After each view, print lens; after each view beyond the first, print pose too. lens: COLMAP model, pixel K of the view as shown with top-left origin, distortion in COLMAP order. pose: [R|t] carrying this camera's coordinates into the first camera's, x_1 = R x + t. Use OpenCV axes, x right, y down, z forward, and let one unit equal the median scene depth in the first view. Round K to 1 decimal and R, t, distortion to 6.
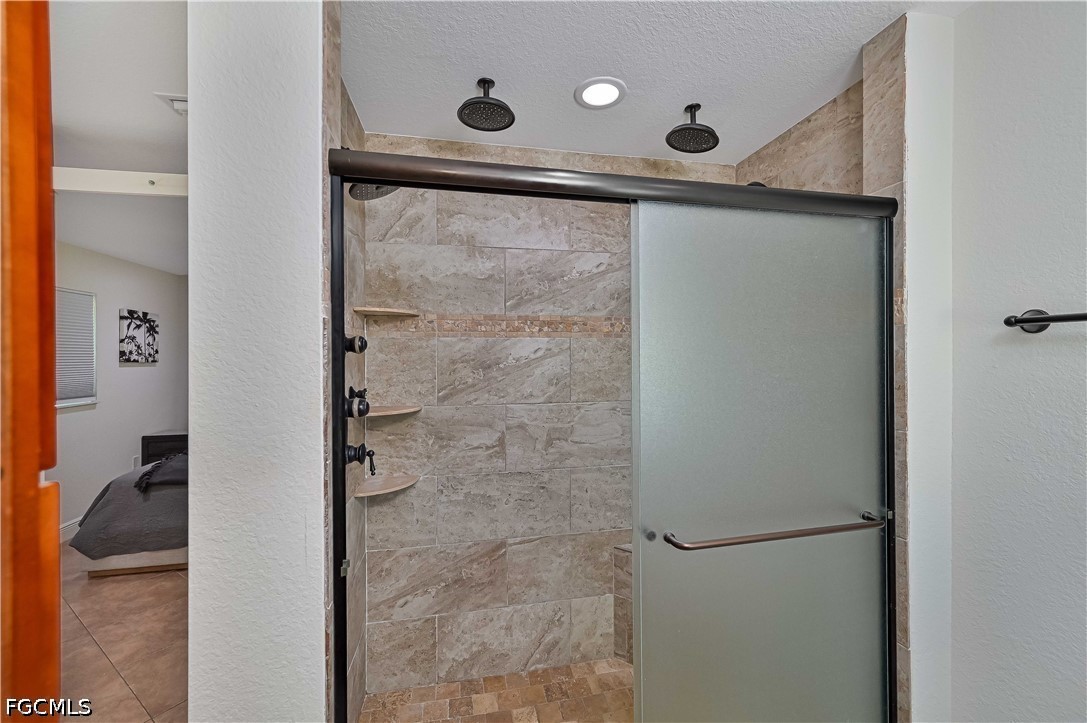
lens RADIAL K [[434.6, 0, 546.7], [0, 434.6, 356.6], [0, 0, 1]] dist [0.001226, 0.000399]
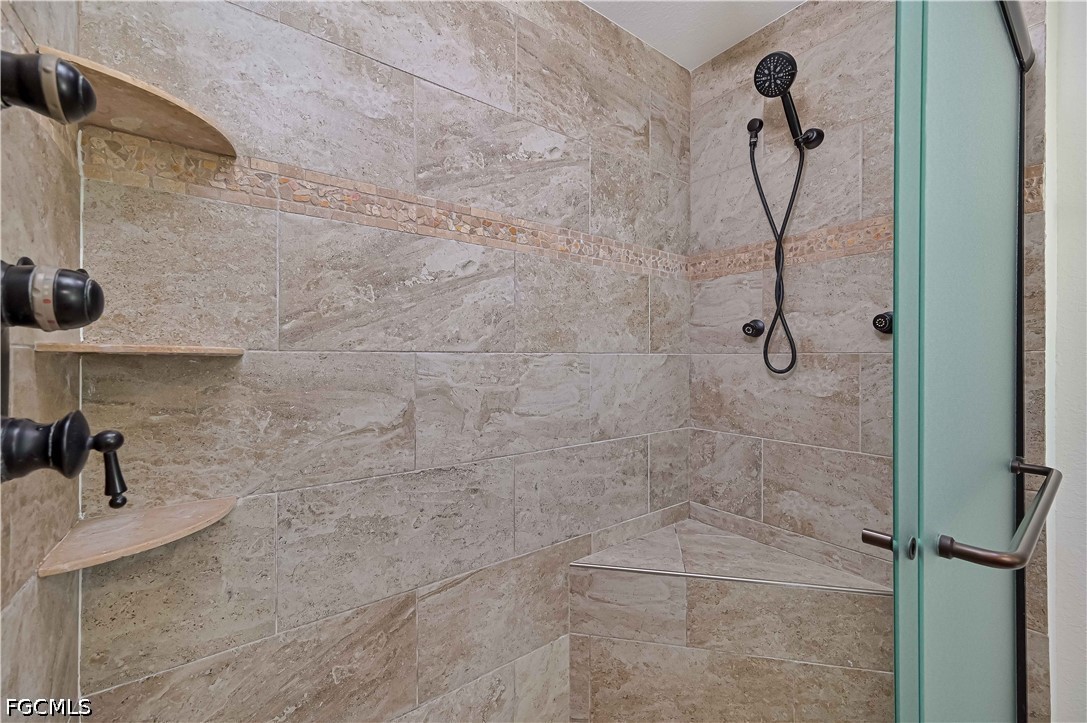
lens RADIAL K [[434.6, 0, 546.7], [0, 434.6, 356.6], [0, 0, 1]] dist [0.001226, 0.000399]
pose [[0.906937, 0.005259, 0.421233, -0.177551], [-0.005866, 0.999983, 0.000146, 0.114442], [-0.421225, -0.002603, 0.906953, 0.411753]]
